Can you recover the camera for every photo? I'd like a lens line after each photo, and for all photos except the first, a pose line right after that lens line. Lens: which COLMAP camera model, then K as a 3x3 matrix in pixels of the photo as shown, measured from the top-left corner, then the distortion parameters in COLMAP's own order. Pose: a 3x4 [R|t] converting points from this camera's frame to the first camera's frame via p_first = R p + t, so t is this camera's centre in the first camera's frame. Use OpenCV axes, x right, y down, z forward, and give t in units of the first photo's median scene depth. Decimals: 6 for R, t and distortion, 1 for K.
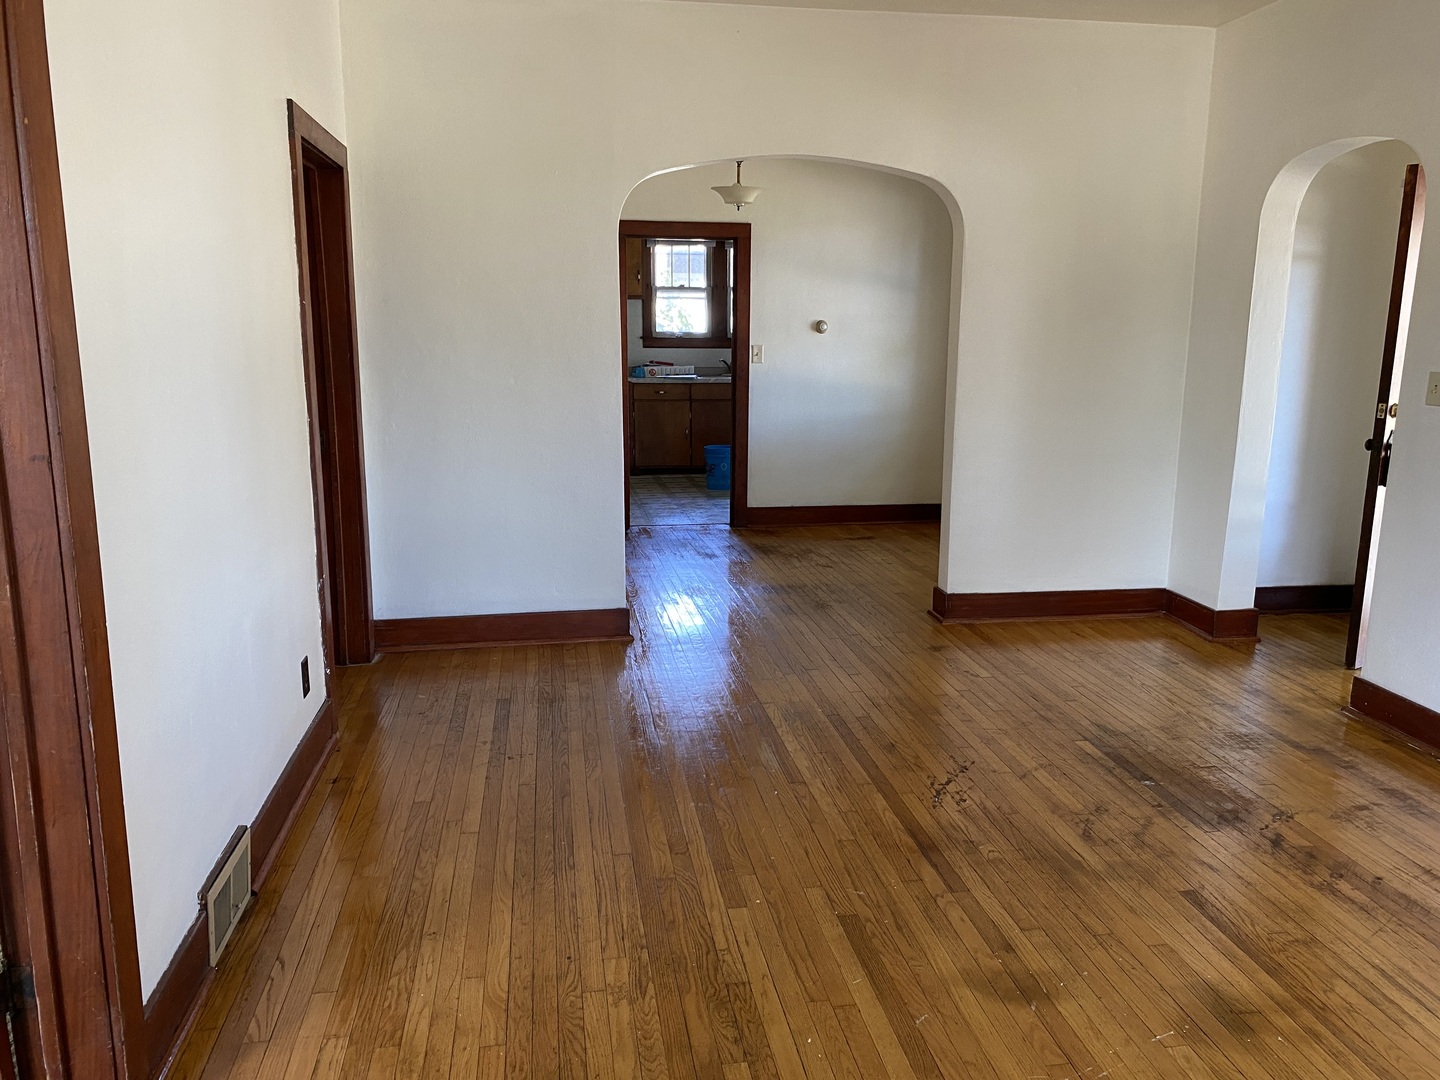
lens RADIAL K [[1107.9, 0, 725.4], [0, 1107.9, 546.4], [0, 0, 1]] dist [0.031605, -0.031511]
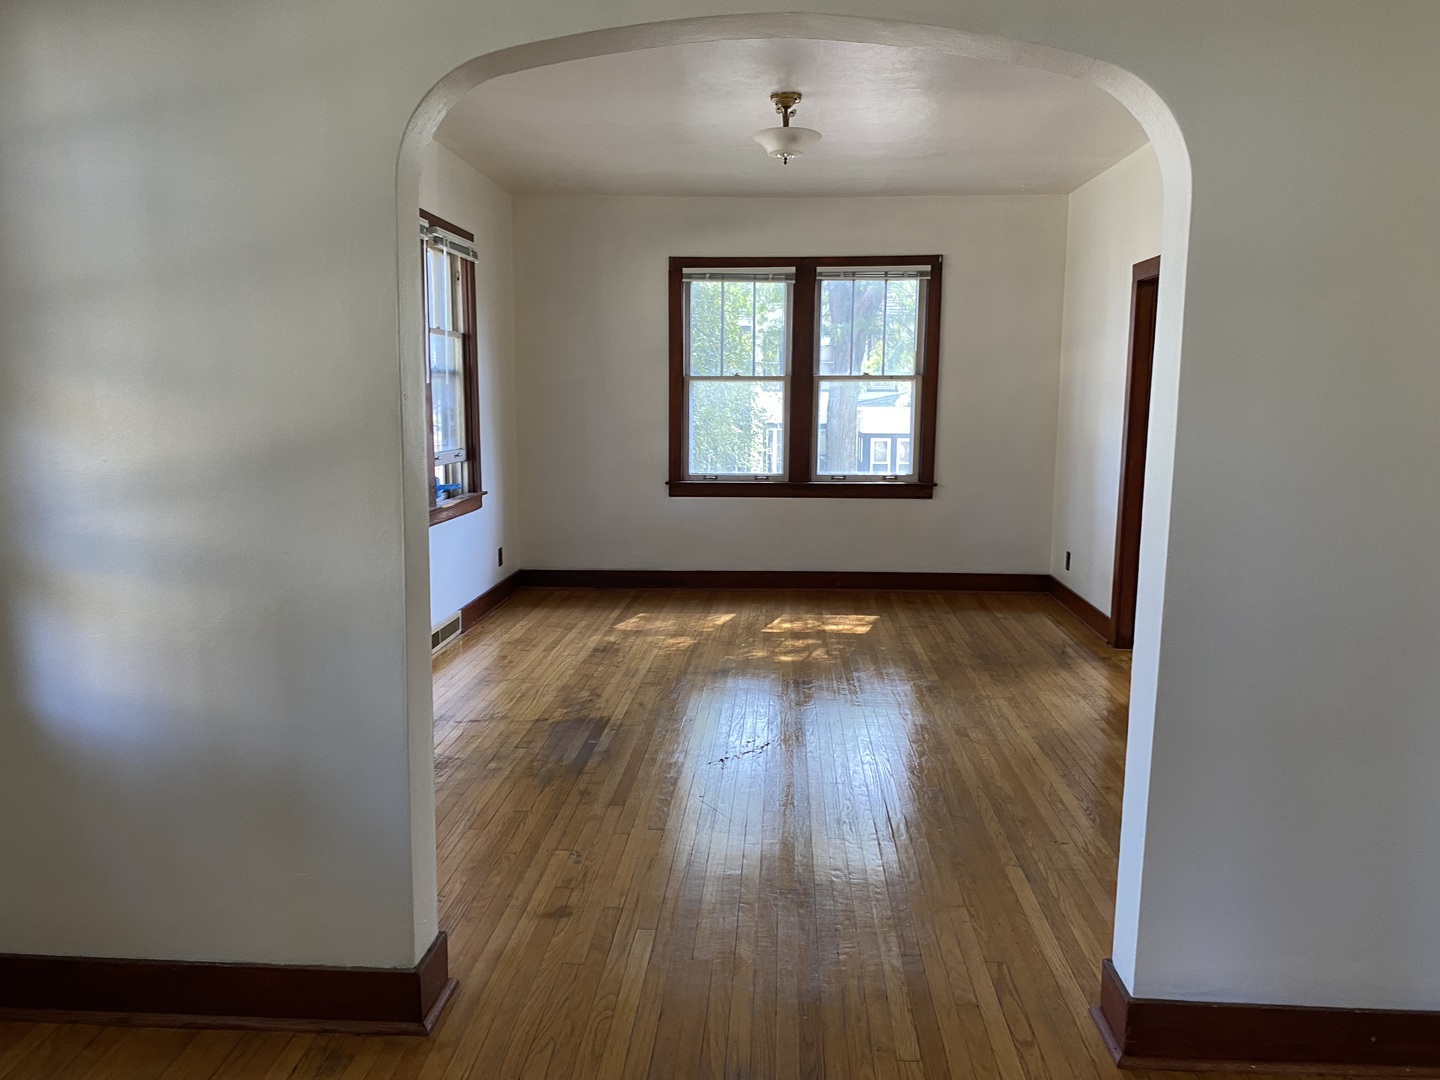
lens RADIAL K [[1107.9, 0, 725.4], [0, 1107.9, 546.4], [0, 0, 1]] dist [0.031605, -0.031511]
pose [[-0.978058, -0.044349, 0.203557, -0.018859], [0.026168, 0.943188, 0.331227, -0.450837], [-0.206682, 0.329286, -0.921332, 2.247167]]
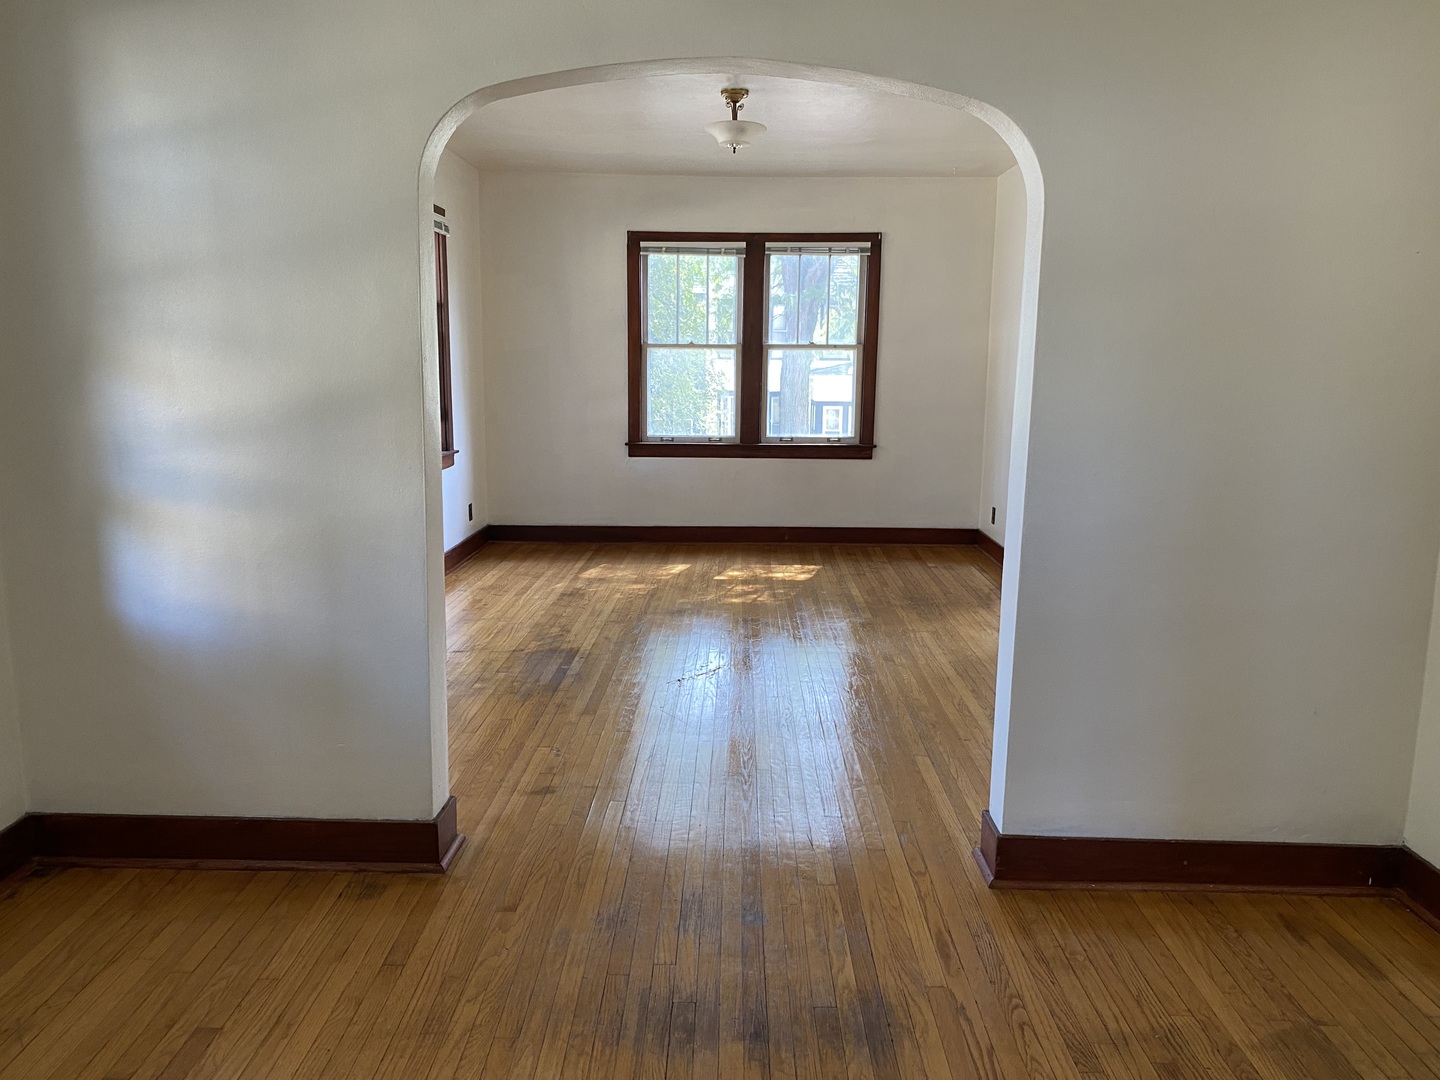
lens RADIAL K [[1107.9, 0, 725.4], [0, 1107.9, 546.4], [0, 0, 1]] dist [0.031605, -0.031511]
pose [[-0.985549, -0.048308, 0.162354, -0.056818], [0.013248, 0.933552, 0.358197, -0.485917], [-0.168870, 0.355172, -0.919422, 2.430813]]
